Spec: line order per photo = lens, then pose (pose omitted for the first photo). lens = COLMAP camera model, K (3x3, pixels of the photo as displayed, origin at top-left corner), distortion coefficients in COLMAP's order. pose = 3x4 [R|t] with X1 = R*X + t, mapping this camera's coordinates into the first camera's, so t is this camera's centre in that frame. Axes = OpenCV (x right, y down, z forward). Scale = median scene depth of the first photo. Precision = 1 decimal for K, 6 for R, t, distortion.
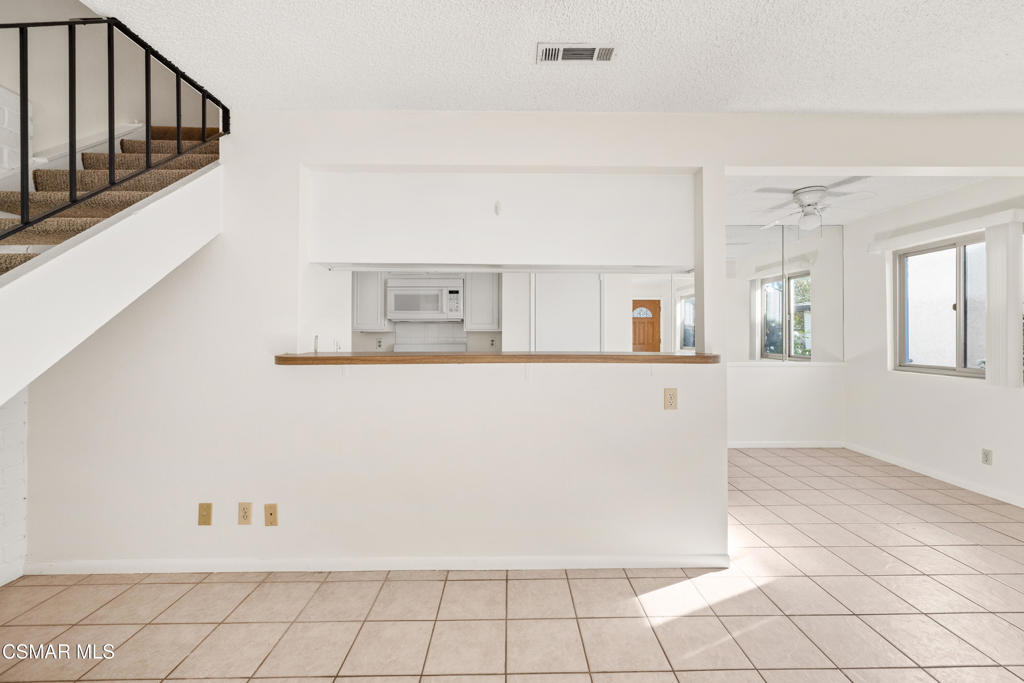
lens RADIAL K [[432.8, 0, 515.5], [0, 432.8, 333.2], [0, 0, 1]] dist [0.001686, 0.000090]
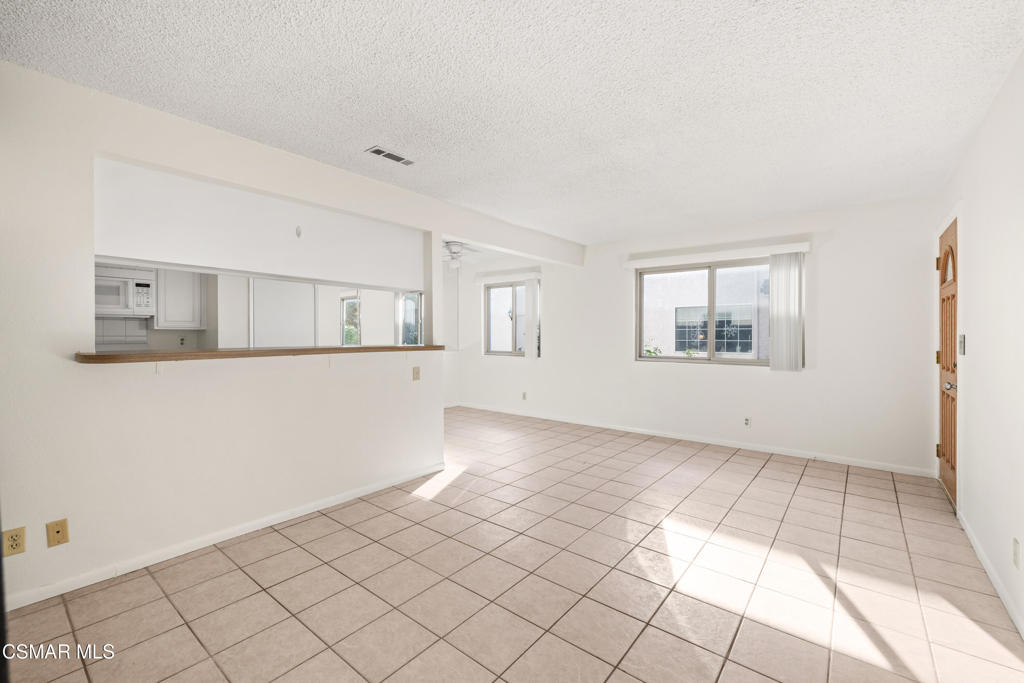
lens RADIAL K [[432.8, 0, 509.3], [0, 432.8, 337.2], [0, 0, 1]] dist [0.001686, 0.000090]
pose [[0.644455, -0.004467, 0.764629, -0.361647], [-0.002502, 0.999965, 0.007951, 0.002879], [-0.764638, -0.007037, 0.644421, -0.163149]]
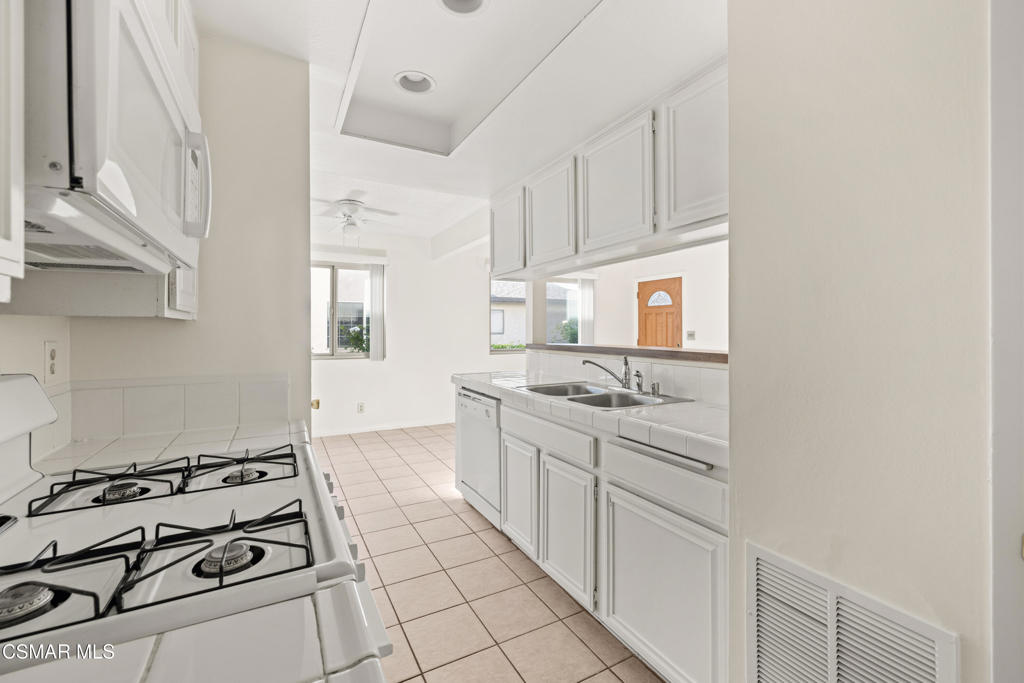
lens RADIAL K [[432.8, 0, 497.9], [0, 432.8, 324.3], [0, 0, 1]] dist [0.001686, 0.000090]
pose [[-0.449859, 0.013202, 0.893002, -0.467876], [0.003734, 0.999910, -0.012901, -0.003330], [-0.893092, -0.002469, -0.449868, 1.041258]]
